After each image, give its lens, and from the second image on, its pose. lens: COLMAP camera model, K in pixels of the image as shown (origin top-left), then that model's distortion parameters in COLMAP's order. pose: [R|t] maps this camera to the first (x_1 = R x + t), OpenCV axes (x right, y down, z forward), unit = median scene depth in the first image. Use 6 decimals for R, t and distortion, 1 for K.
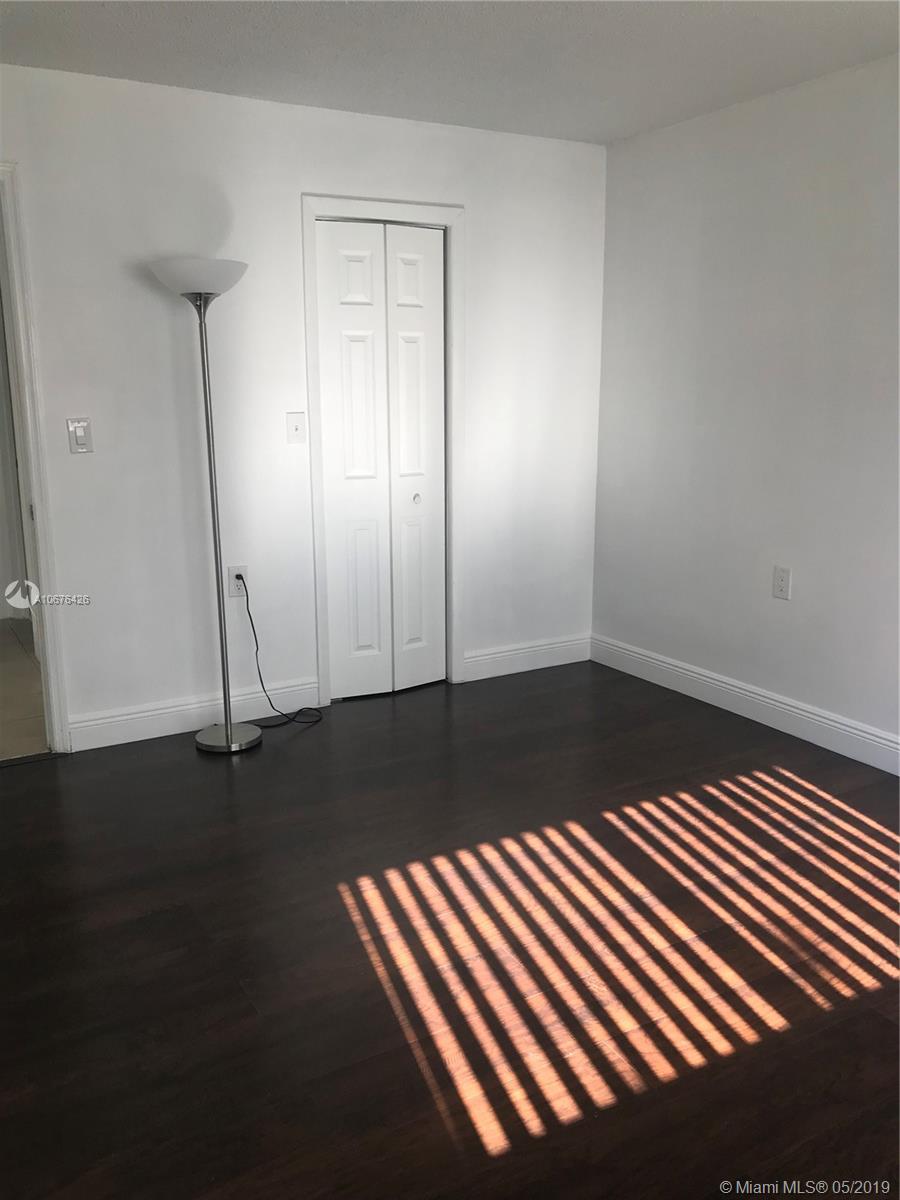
lens RADIAL K [[986.6, 0, 450.0], [0, 986.6, 600.0], [0, 0, 1]] dist [0.063116, -0.128314]
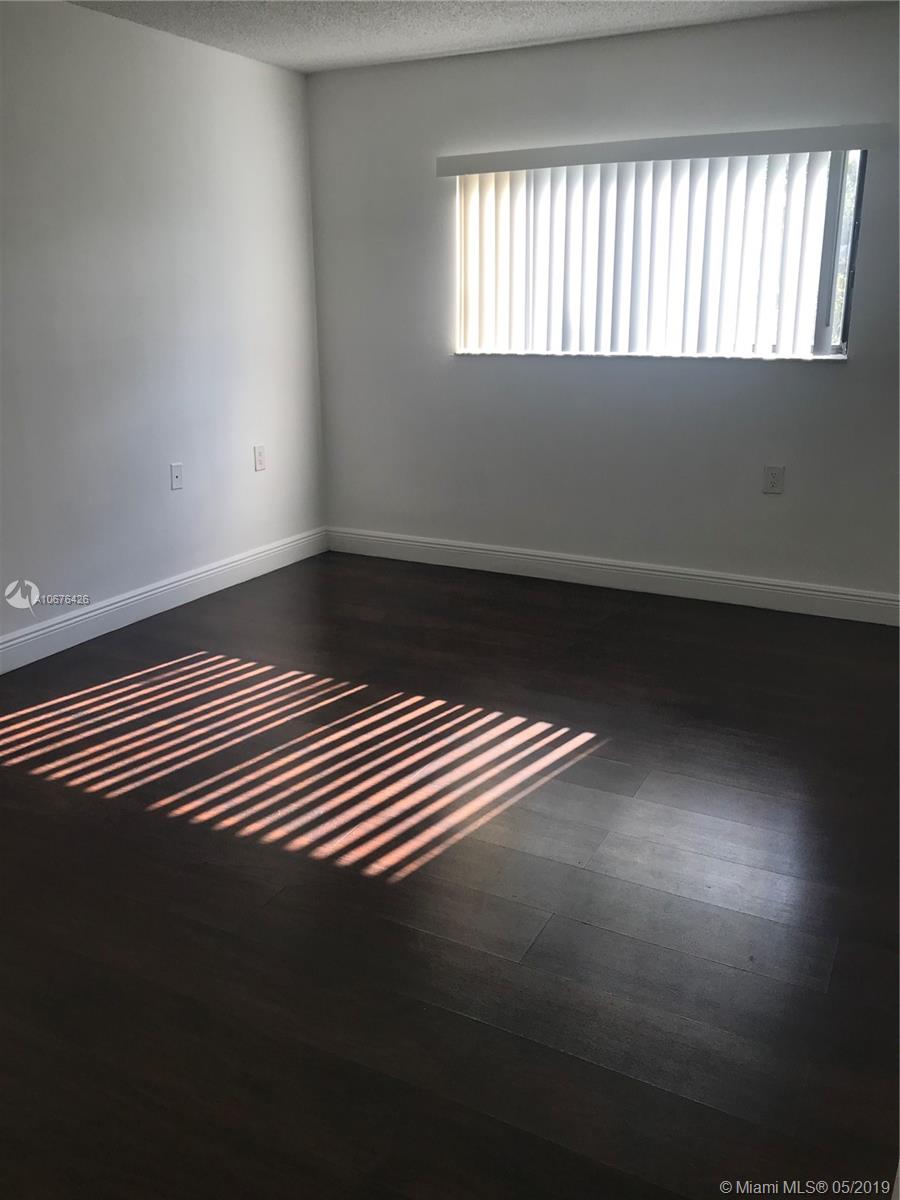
lens RADIAL K [[986.6, 0, 450.0], [0, 986.6, 600.0], [0, 0, 1]] dist [0.063116, -0.128314]
pose [[-0.553506, -0.224999, 0.801877, -0.742982], [0.193265, 0.901835, 0.386449, -0.241602], [-0.810111, 0.368877, -0.455686, 1.227433]]
